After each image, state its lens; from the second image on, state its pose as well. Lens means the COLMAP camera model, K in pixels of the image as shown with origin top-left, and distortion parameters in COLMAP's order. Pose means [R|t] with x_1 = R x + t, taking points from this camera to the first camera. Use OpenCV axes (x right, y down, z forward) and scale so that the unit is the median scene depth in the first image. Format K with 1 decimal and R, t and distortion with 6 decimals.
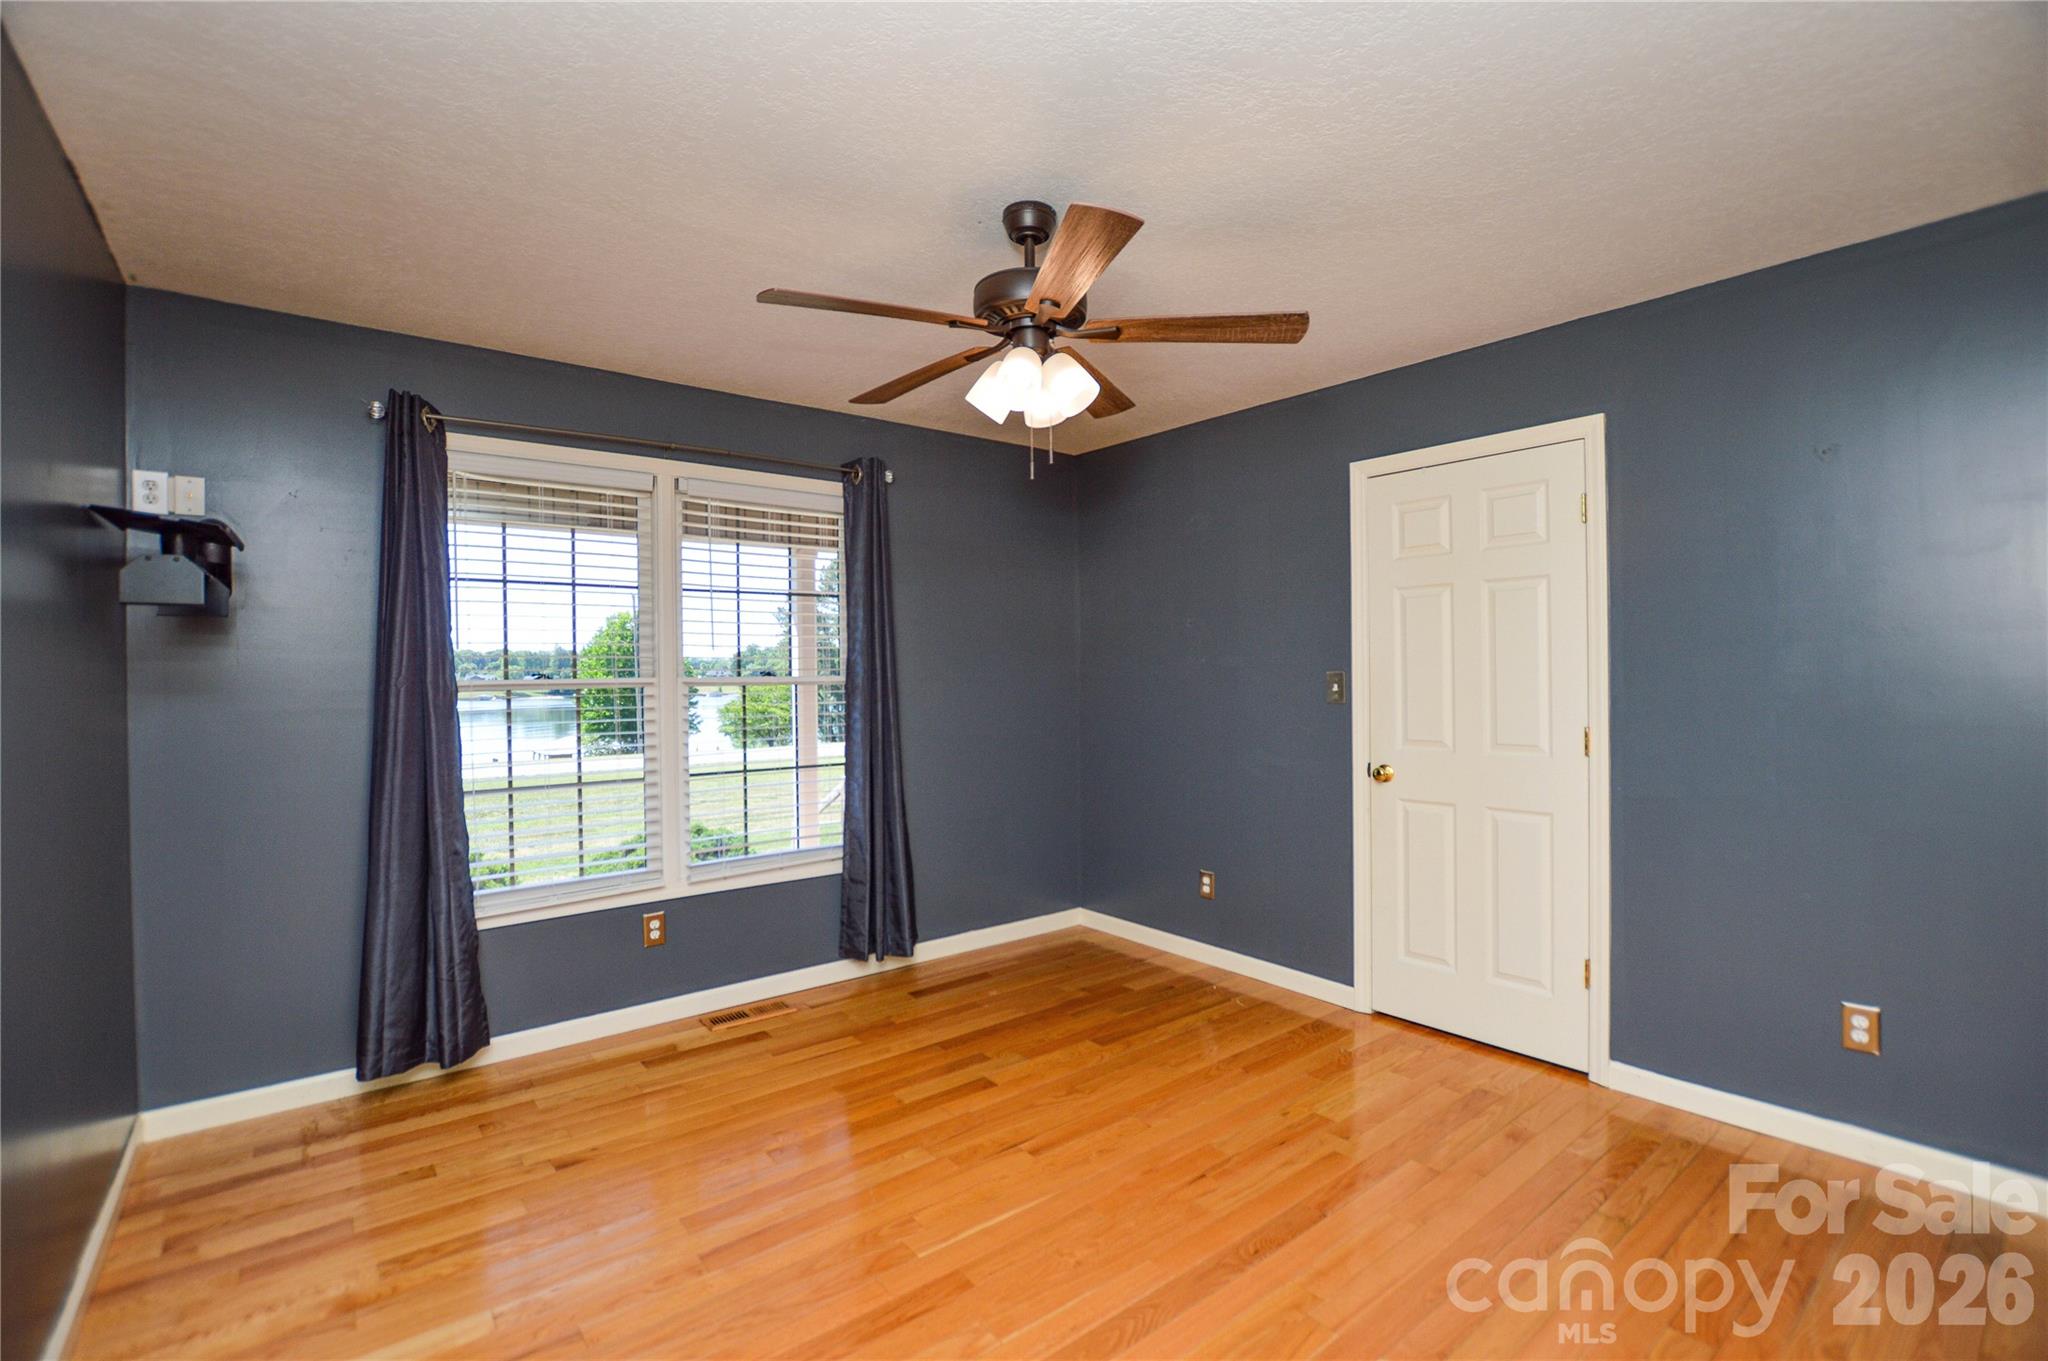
lens RADIAL K [[909.6, 0, 1013.0], [0, 909.6, 680.3], [0, 0, 1]] dist [-0.027853, 0.000491]
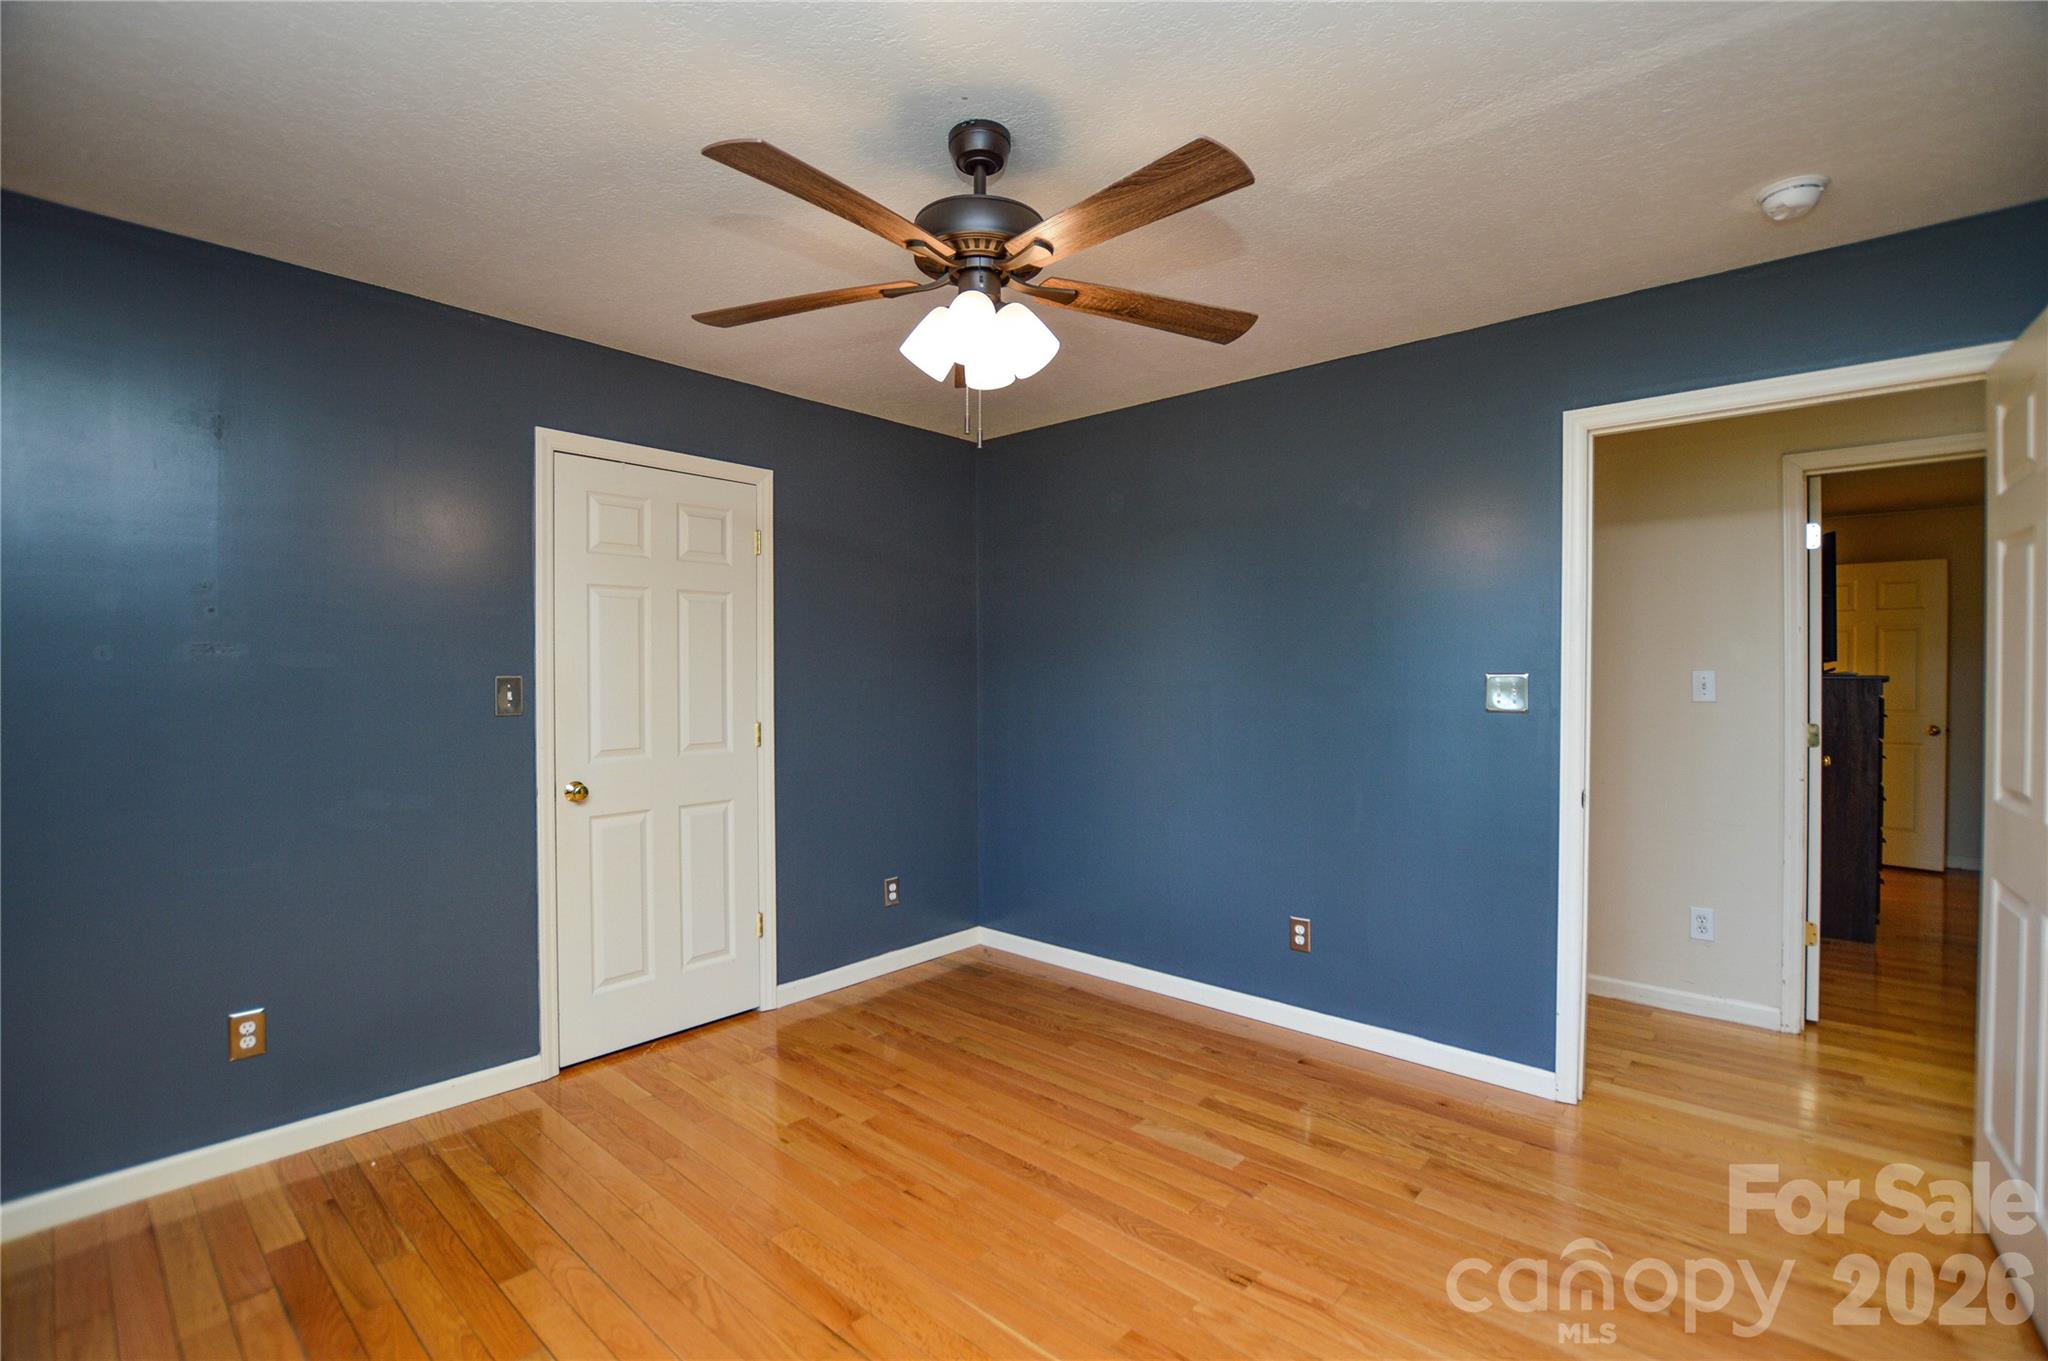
lens RADIAL K [[909.6, 0, 1013.0], [0, 909.6, 680.3], [0, 0, 1]] dist [-0.027853, 0.000491]
pose [[-0.162943, 0.008251, 0.986601, -0.592857], [0.016687, 0.999845, -0.005606, 0.007513], [-0.986494, 0.015550, -0.163056, 0.803893]]
